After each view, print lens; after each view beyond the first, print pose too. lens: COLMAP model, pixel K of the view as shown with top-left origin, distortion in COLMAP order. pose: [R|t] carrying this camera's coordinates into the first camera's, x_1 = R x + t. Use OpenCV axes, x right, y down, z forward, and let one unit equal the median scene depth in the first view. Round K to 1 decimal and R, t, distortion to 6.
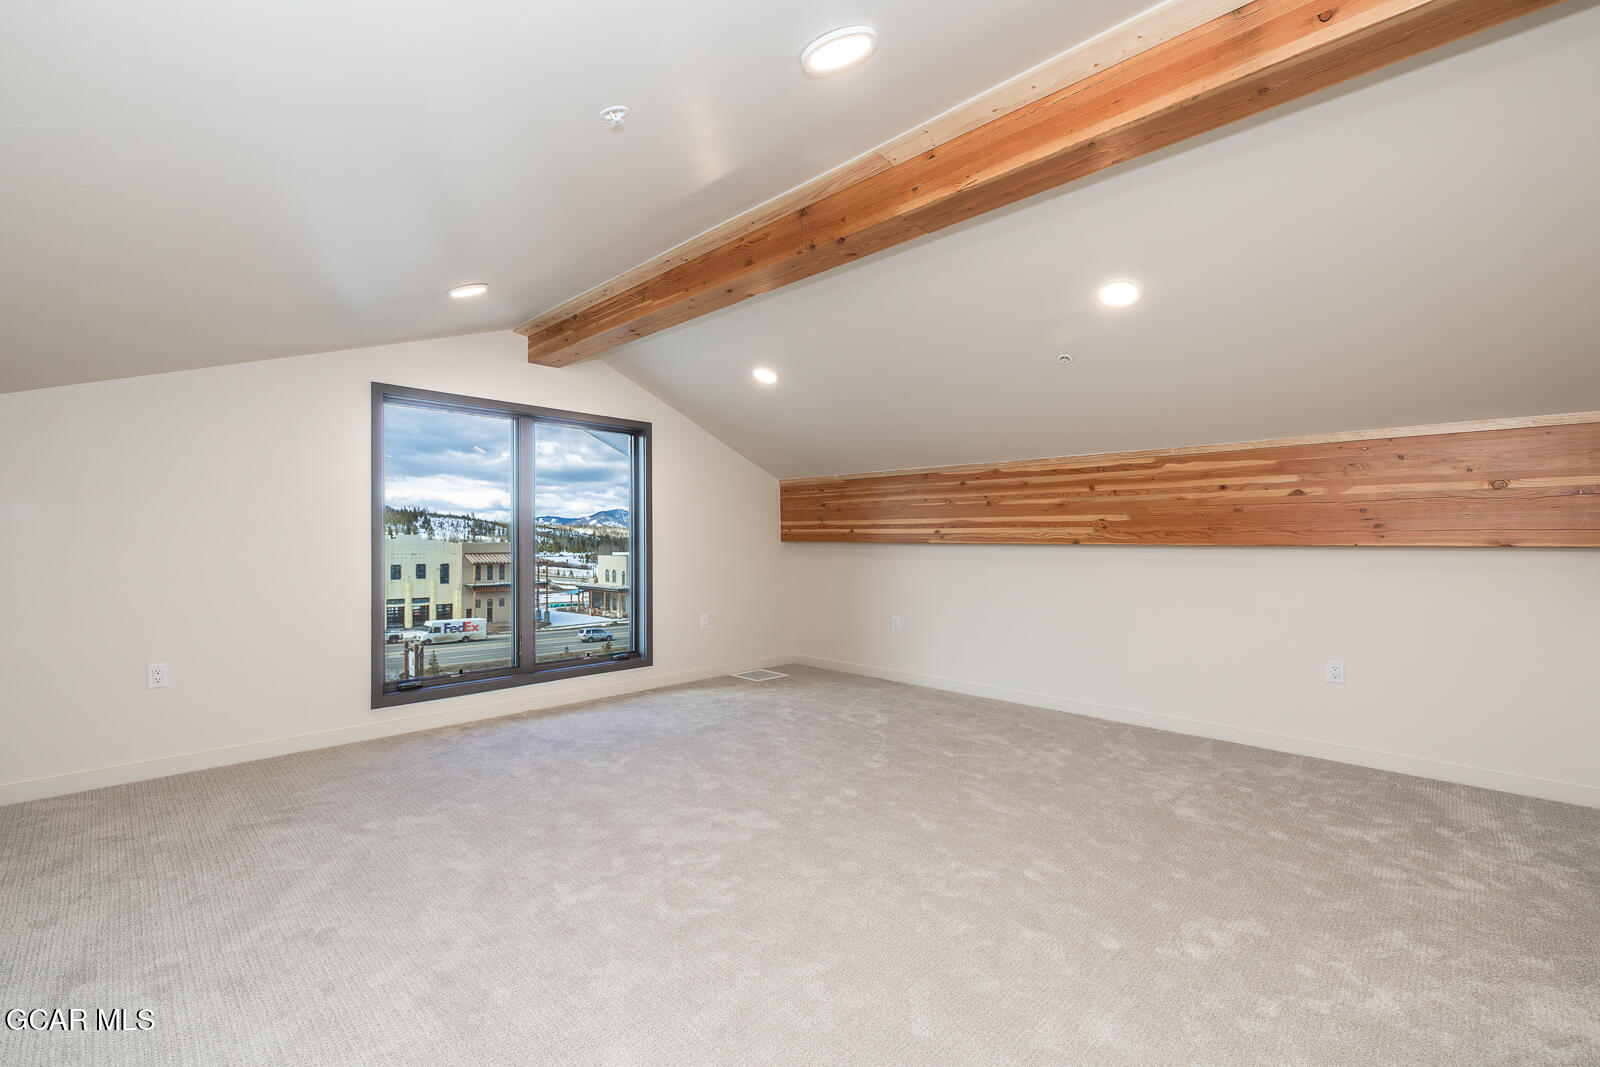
lens RADIAL K [[674.5, 0, 804.3], [0, 674.5, 524.6], [0, 0, 1]] dist [0.001965, 0.000183]
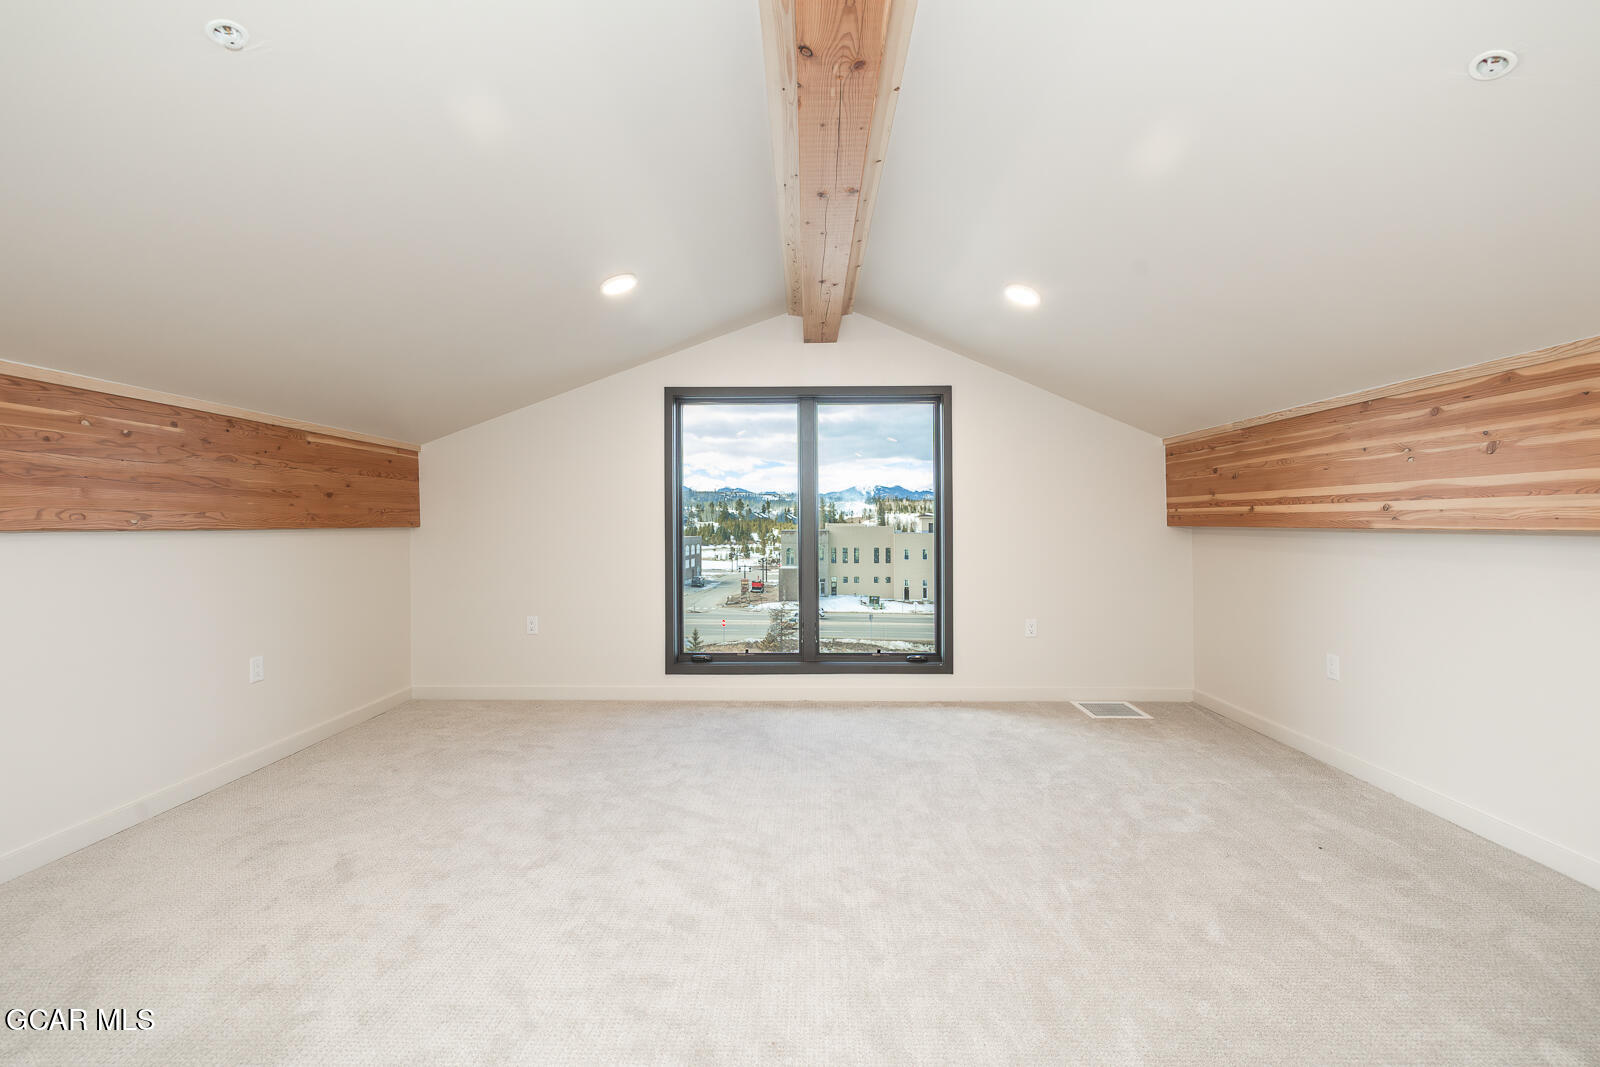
lens RADIAL K [[674.5, 0, 804.3], [0, 674.5, 524.6], [0, 0, 1]] dist [0.001965, 0.000183]
pose [[0.683876, -0.004746, -0.729583, 0.267793], [0.022790, 0.999630, 0.014860, 0.005379], [0.729242, -0.026789, 0.683731, 0.293571]]
